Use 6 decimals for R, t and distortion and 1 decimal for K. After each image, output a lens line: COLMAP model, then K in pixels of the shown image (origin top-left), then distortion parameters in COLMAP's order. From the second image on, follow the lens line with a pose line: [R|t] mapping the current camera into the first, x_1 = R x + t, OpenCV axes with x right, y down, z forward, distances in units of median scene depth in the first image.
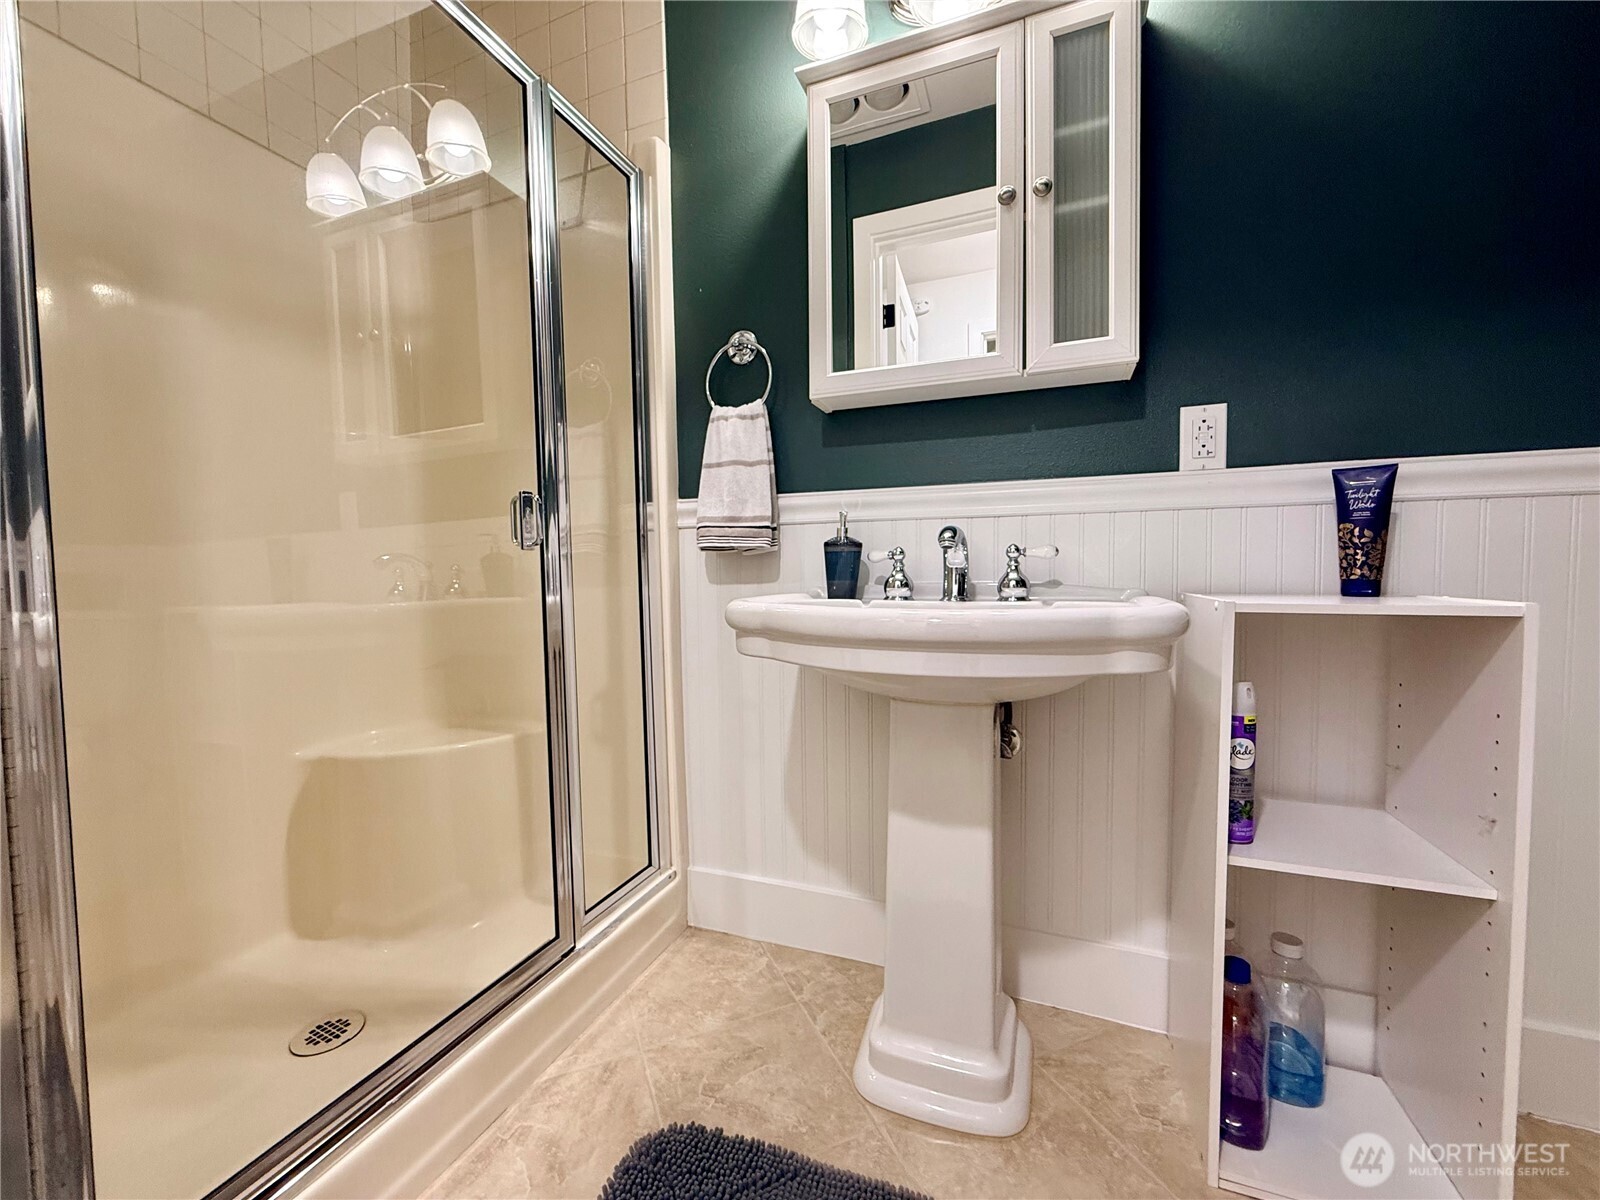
lens RADIAL K [[636.3, 0, 798.1], [0, 636.3, 601.3], [0, 0, 1]] dist [-0.000262, 0.000286]
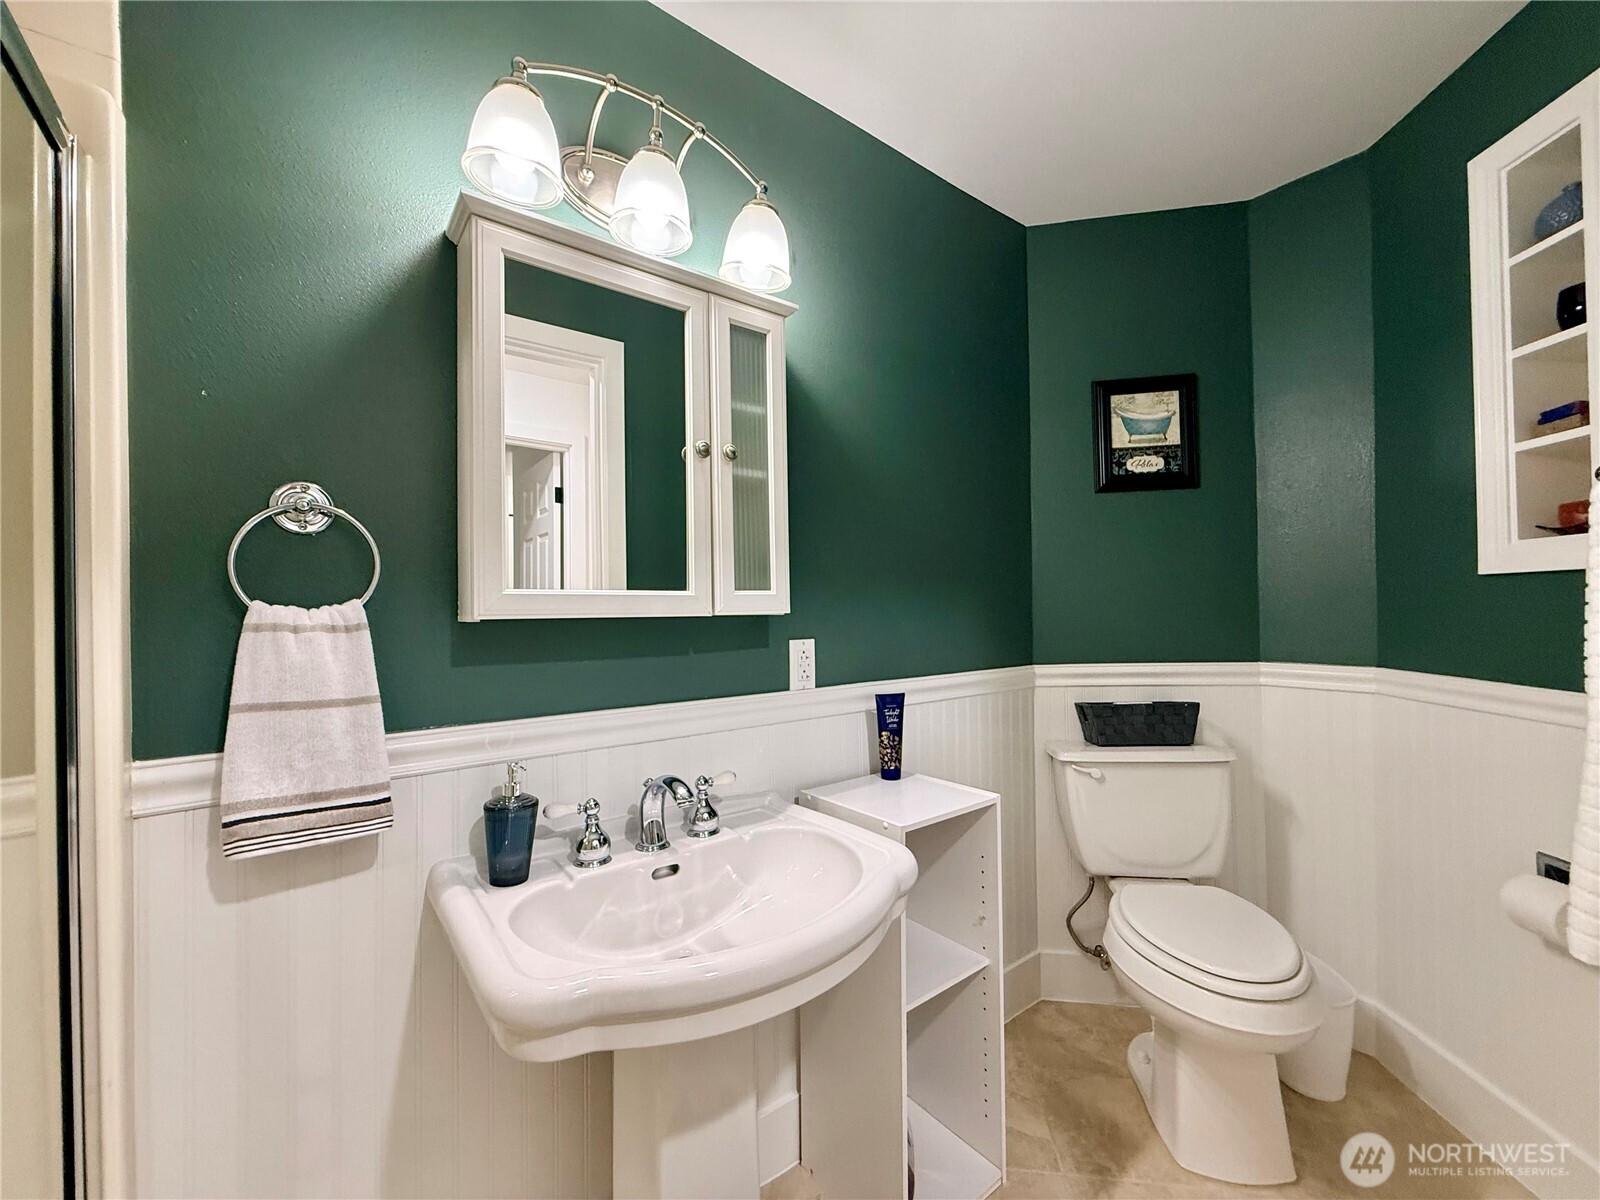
lens RADIAL K [[636.3, 0, 799.4], [0, 636.3, 603.7], [0, 0, 1]] dist [-0.000262, 0.000286]
pose [[0.515236, 0.013591, 0.856941, -0.425593], [0.045660, 0.998019, -0.043282, -0.290430], [-0.855831, 0.061429, 0.513595, 0.299800]]
